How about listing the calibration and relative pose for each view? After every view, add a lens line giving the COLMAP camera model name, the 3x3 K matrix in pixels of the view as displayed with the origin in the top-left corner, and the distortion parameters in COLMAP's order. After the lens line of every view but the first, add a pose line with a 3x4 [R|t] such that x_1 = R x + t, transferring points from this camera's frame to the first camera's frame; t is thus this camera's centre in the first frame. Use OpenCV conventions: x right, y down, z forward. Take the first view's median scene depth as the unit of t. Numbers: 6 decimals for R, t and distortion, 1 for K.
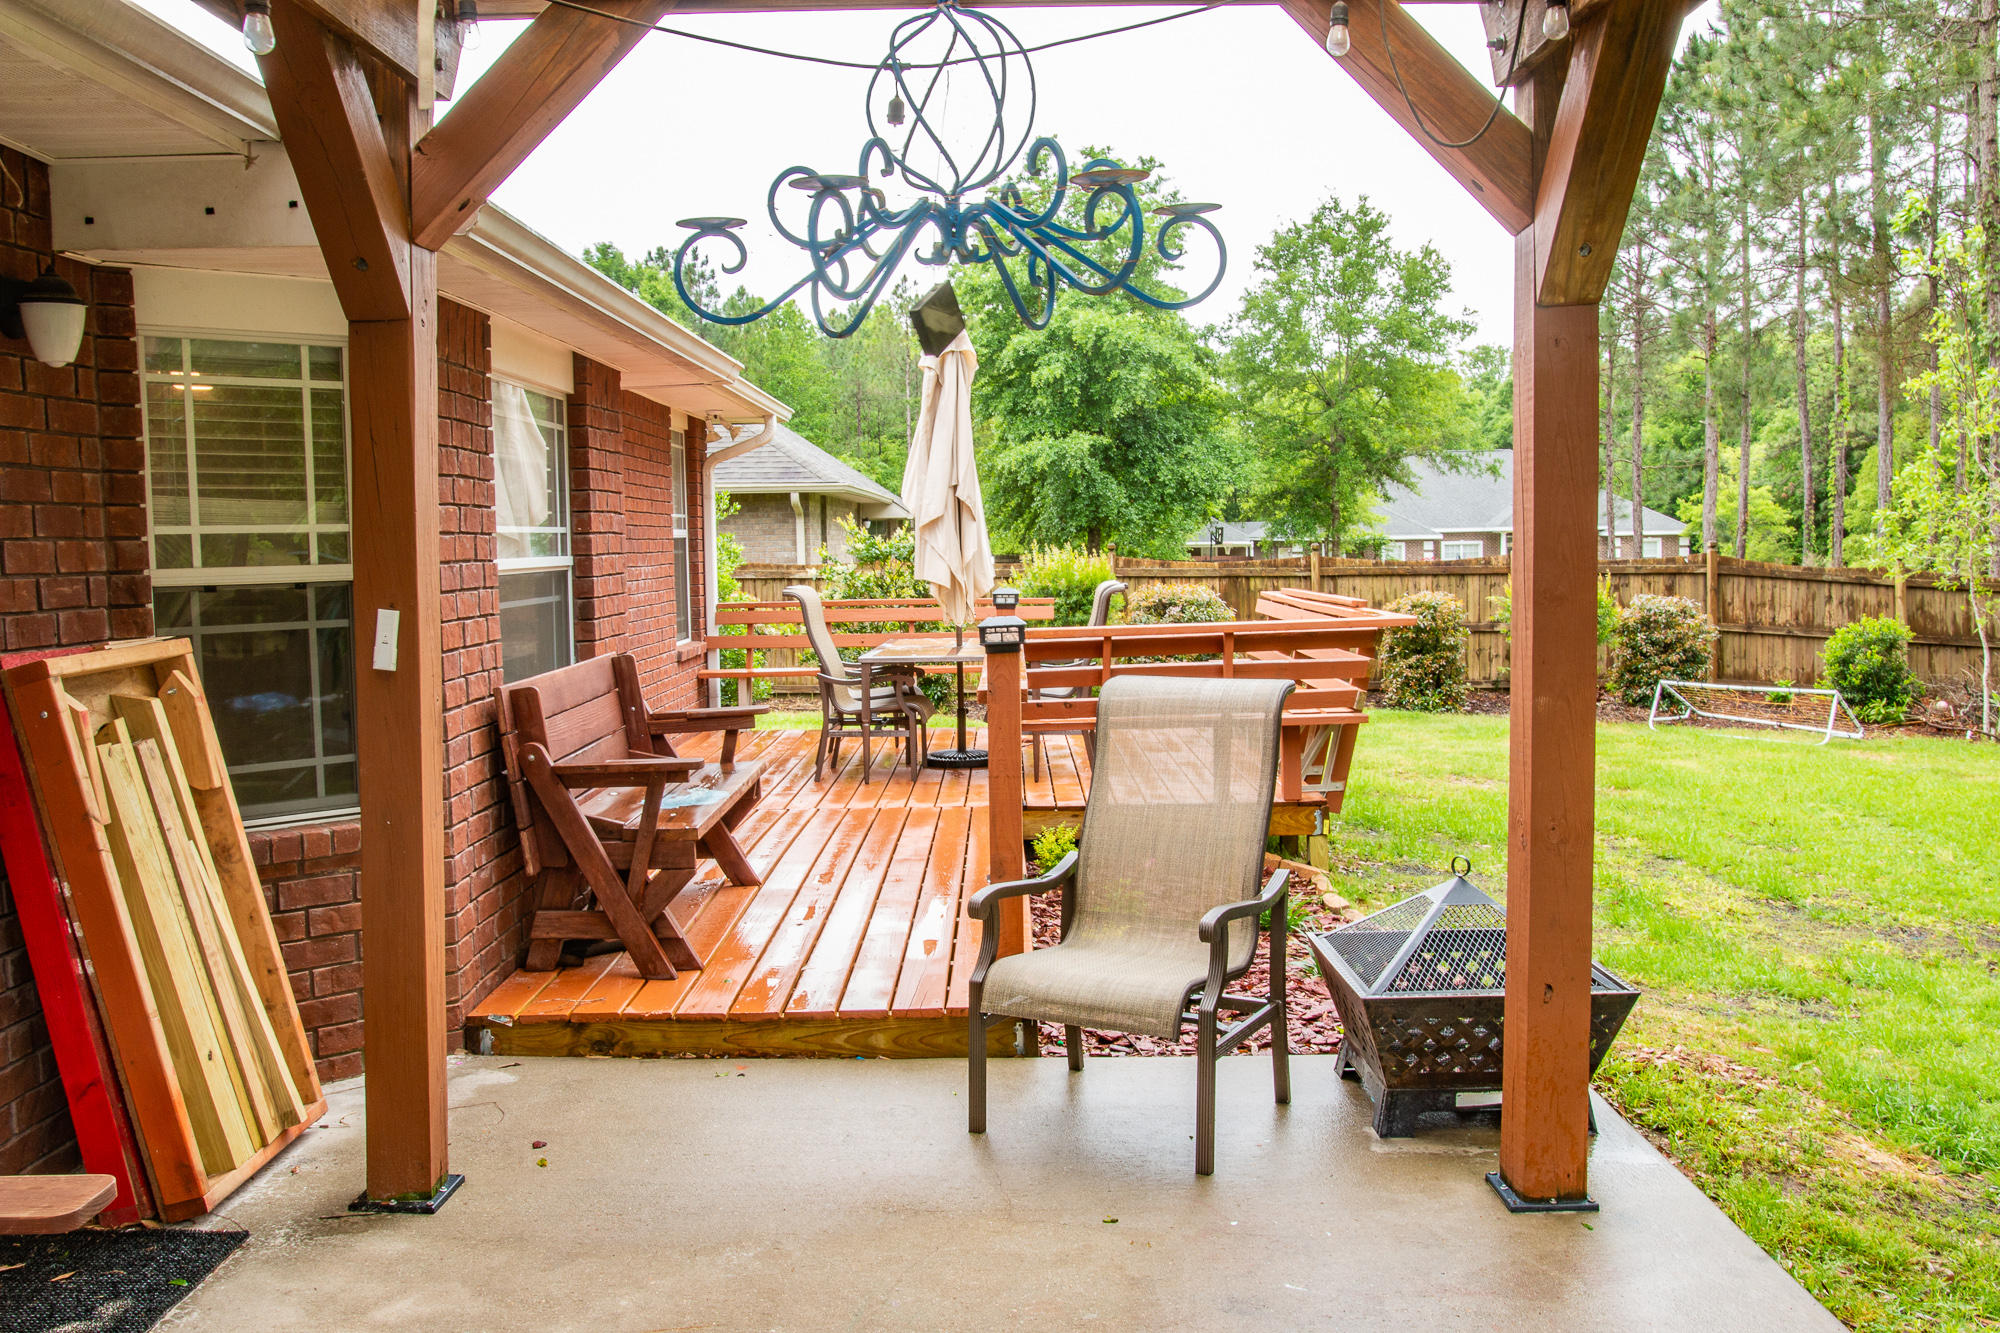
lens RADIAL K [[1678.2, 0, 997.8], [0, 1678.2, 657.3], [0, 0, 1]] dist [-0.084282, 0.070638]
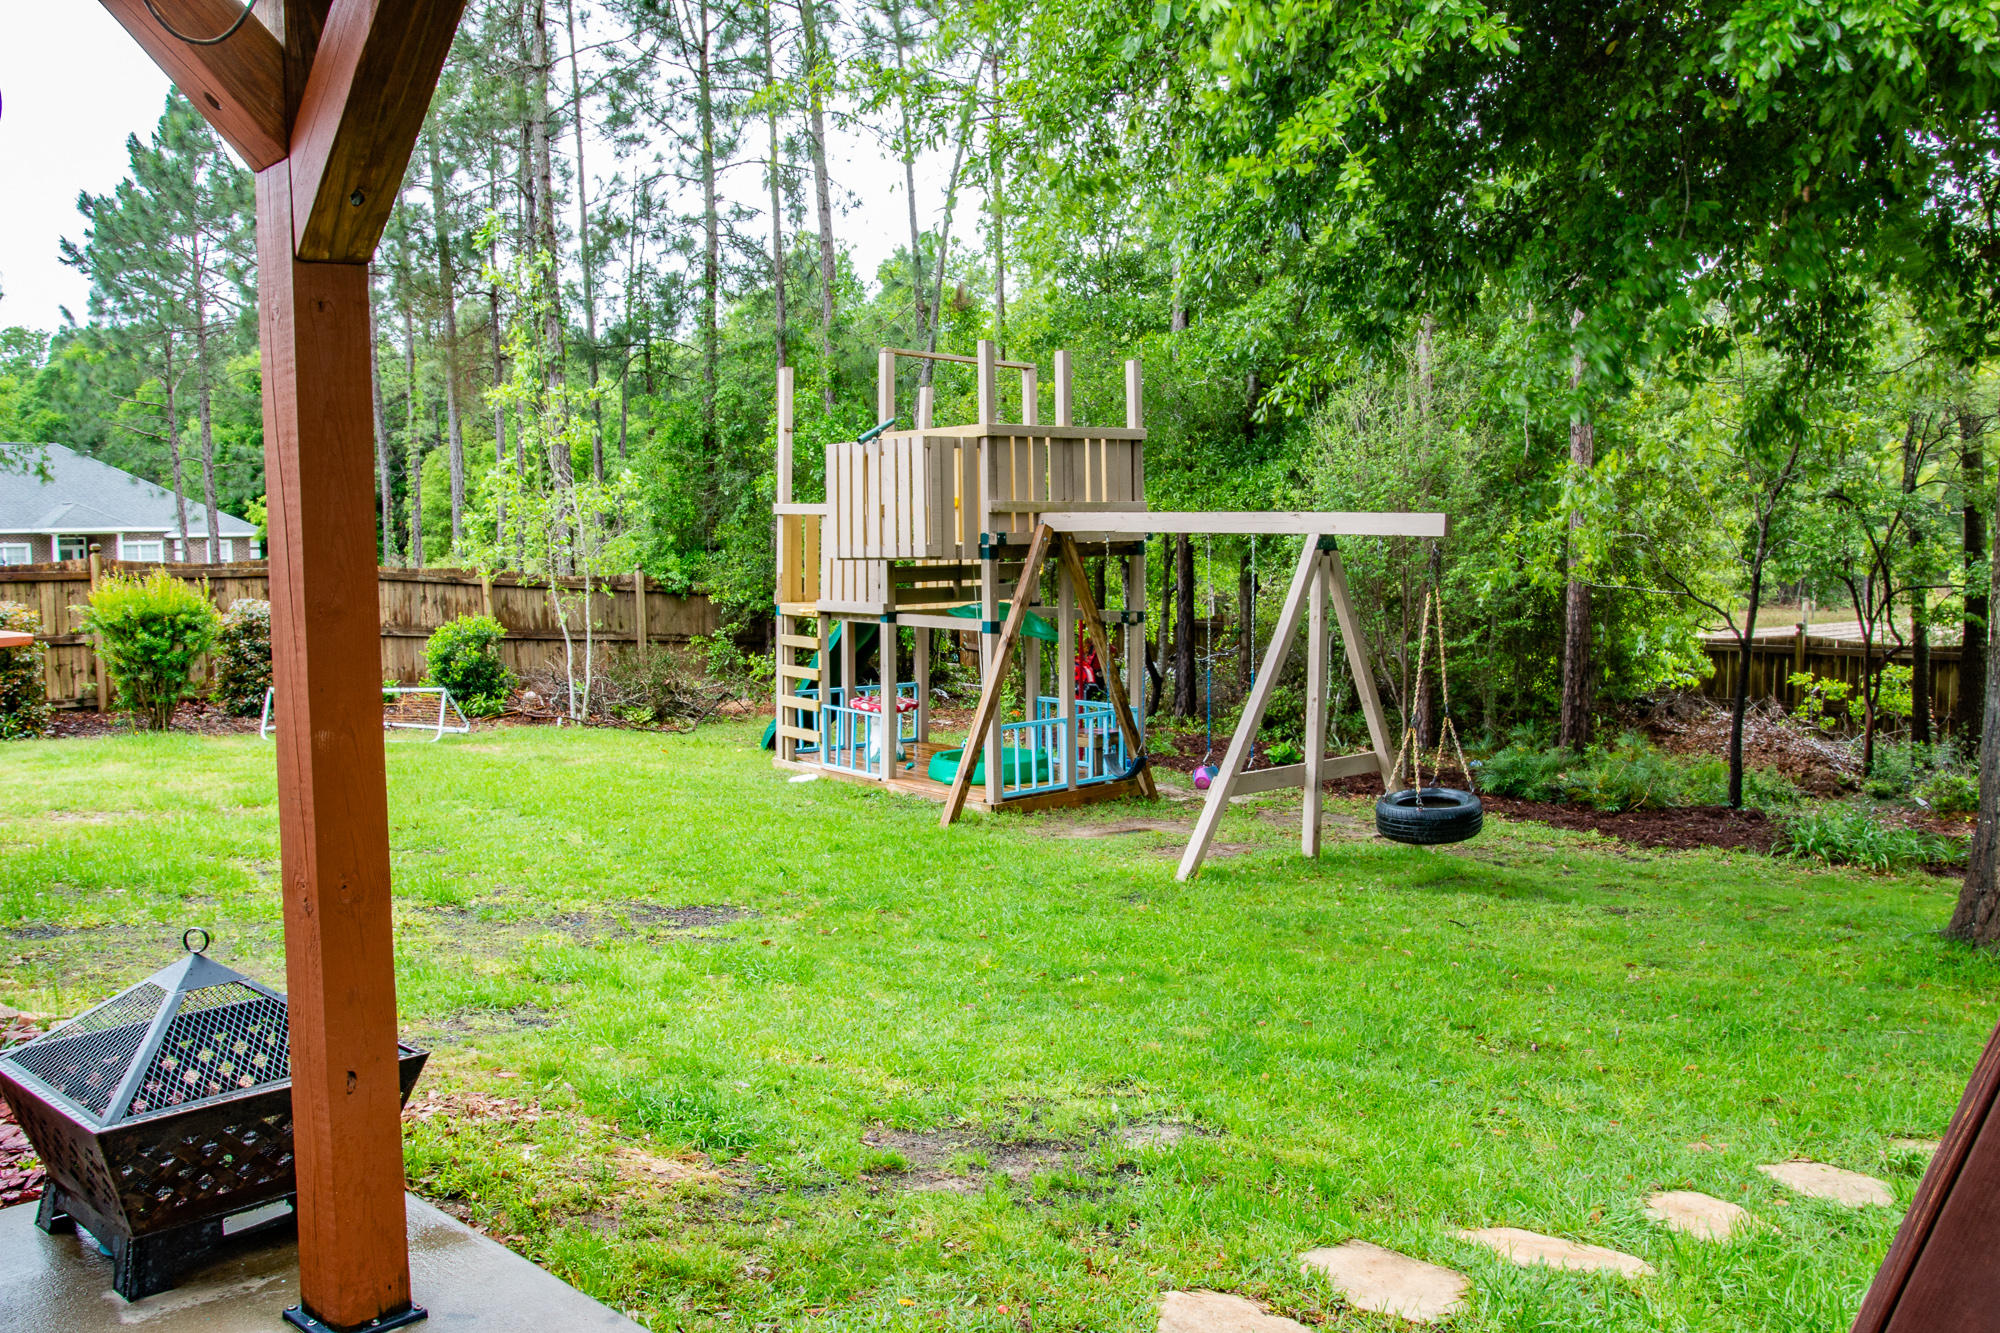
lens RADIAL K [[1678.2, 0, 1002.0], [0, 1678.2, 673.9], [0, 0, 1]] dist [-0.084282, 0.070638]
pose [[0.684888, -0.053384, 0.726690, -0.006934], [0.046932, 0.998474, 0.029118, -0.002248], [-0.727136, 0.014163, 0.686348, 0.030940]]
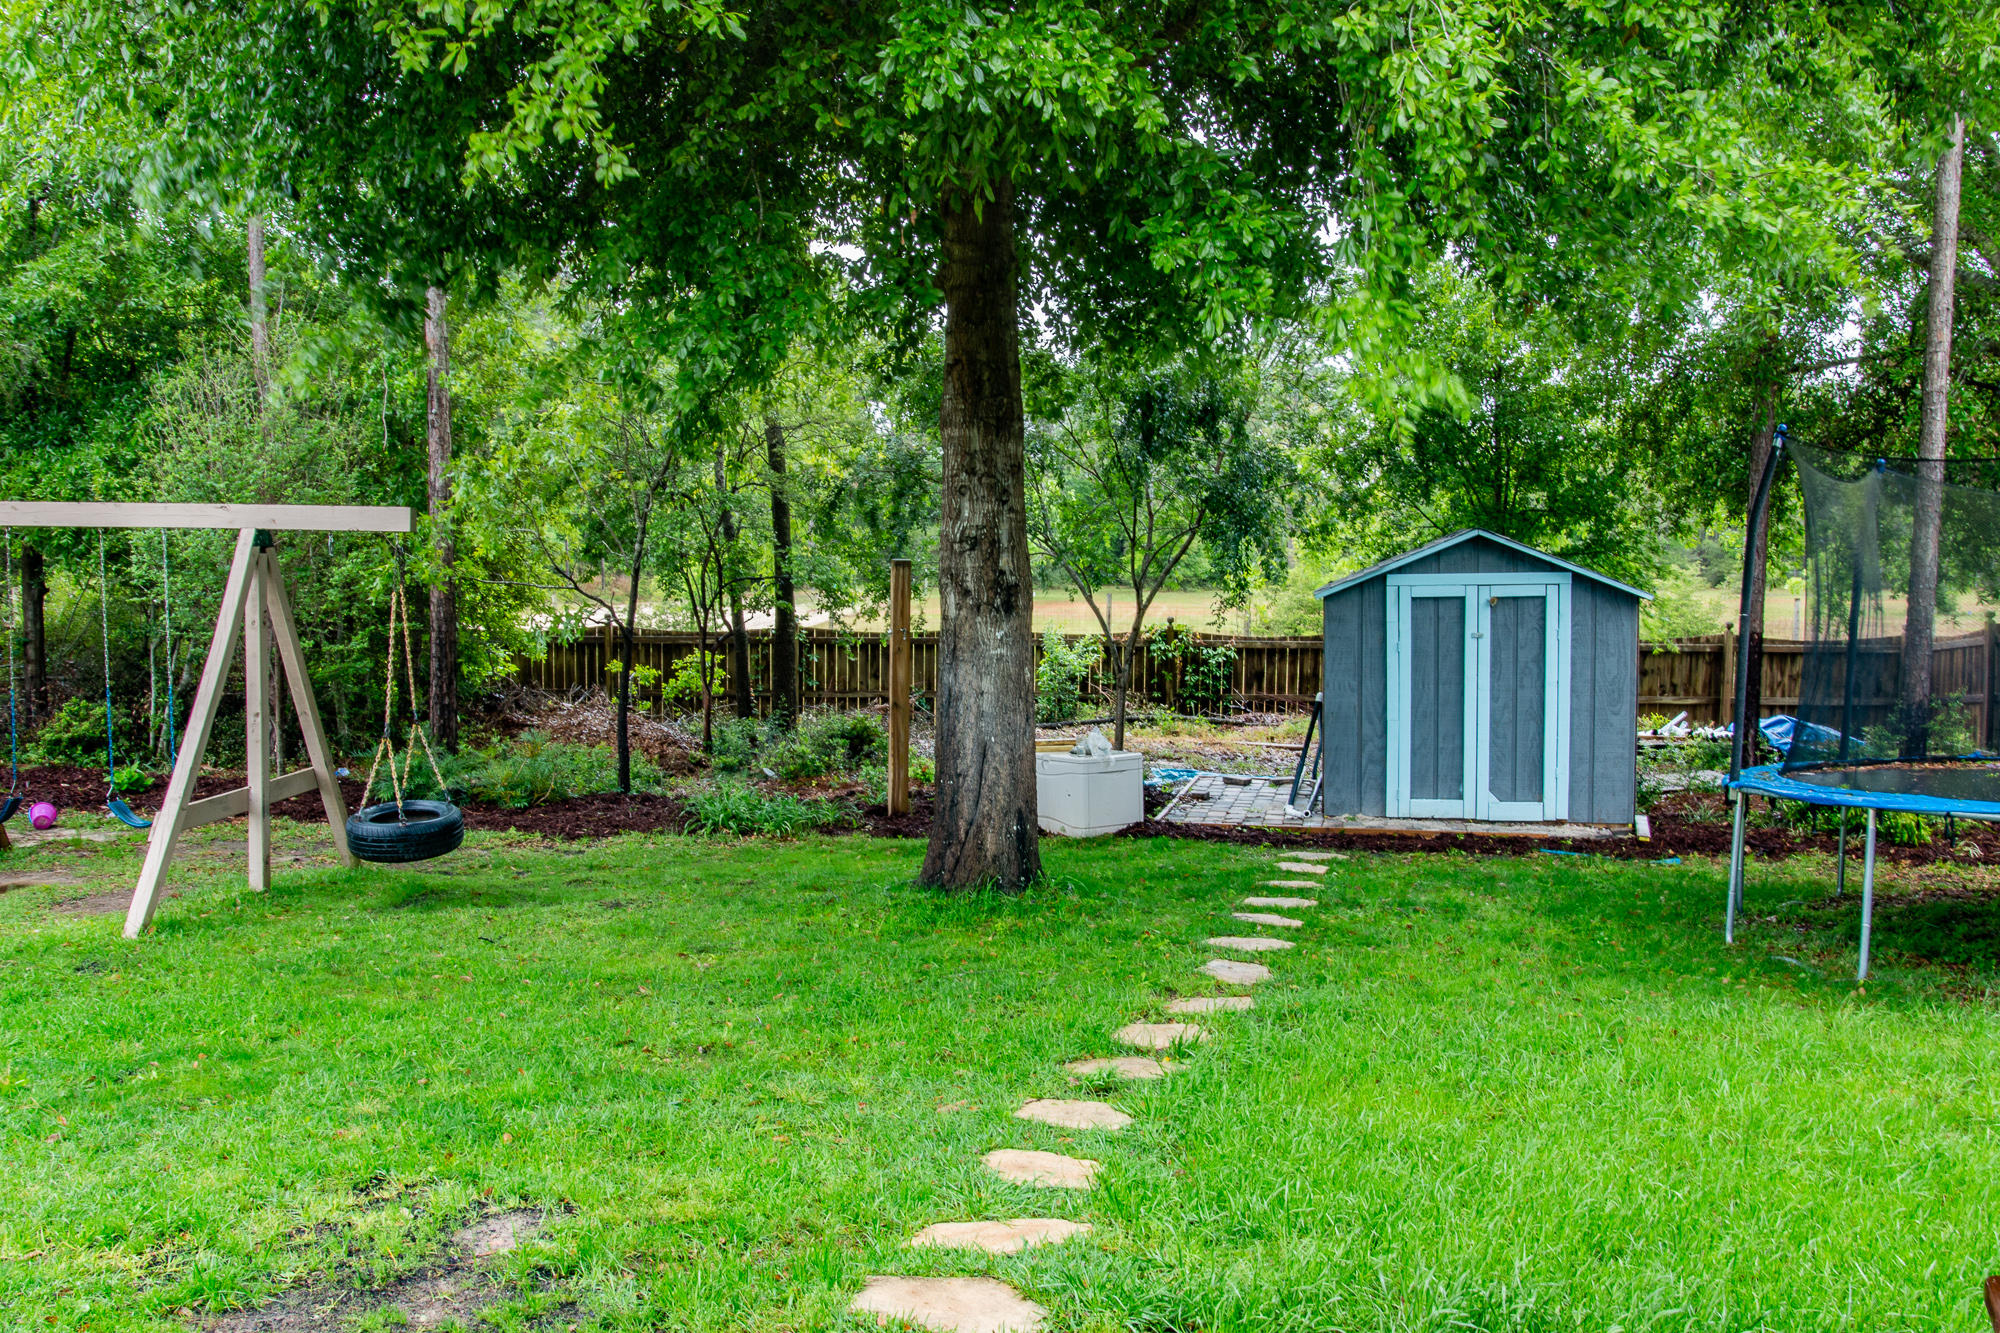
lens RADIAL K [[1678.2, 0, 998.4], [0, 1678.2, 684.6], [0, 0, 1]] dist [-0.084282, 0.070638]
pose [[0.001763, -0.081230, 0.996694, -0.017396], [0.061430, 0.994822, 0.080968, -0.007058], [-0.998110, 0.061084, 0.006744, 0.104039]]
